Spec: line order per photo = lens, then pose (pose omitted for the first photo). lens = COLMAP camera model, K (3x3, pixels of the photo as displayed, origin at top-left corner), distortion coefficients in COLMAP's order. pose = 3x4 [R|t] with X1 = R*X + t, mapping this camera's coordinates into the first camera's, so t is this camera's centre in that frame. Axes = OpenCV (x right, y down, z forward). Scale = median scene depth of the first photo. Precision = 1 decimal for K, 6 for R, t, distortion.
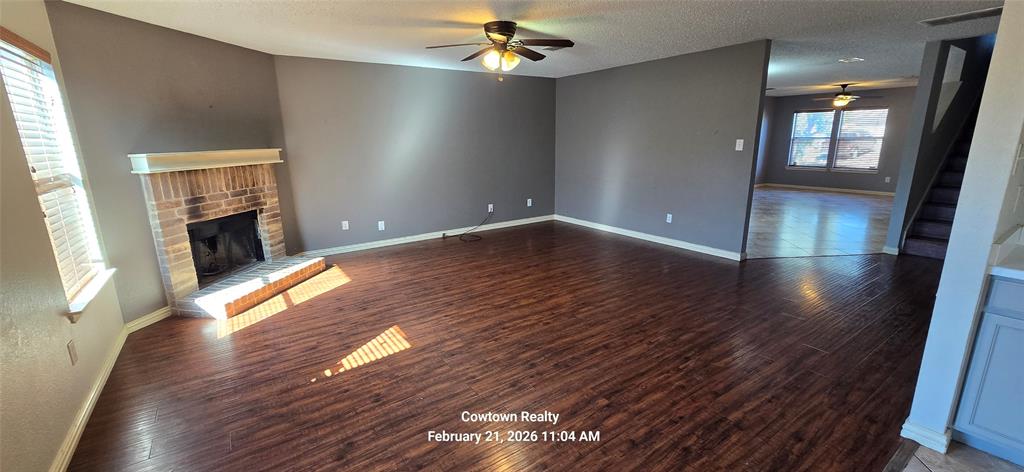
lens RADIAL K [[421.2, 0, 510.0], [0, 421.2, 239.3], [0, 0, 1]] dist [-0.001150, -0.000328]
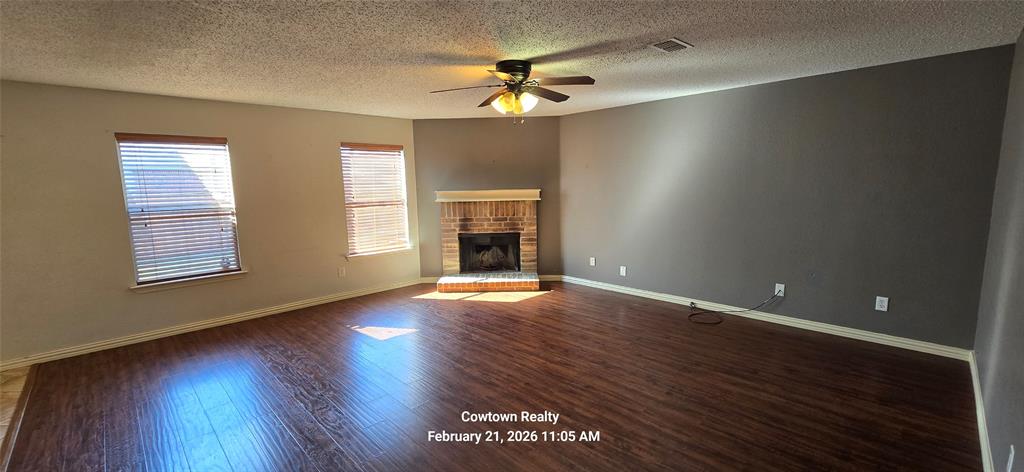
lens RADIAL K [[421.2, 0, 510.0], [0, 421.2, 239.3], [0, 0, 1]] dist [-0.001150, -0.000328]
pose [[0.163197, 0.147918, -0.975442, 0.786873], [-0.213028, 0.970657, 0.111551, -0.212202], [0.963320, 0.189592, 0.189919, 0.774437]]
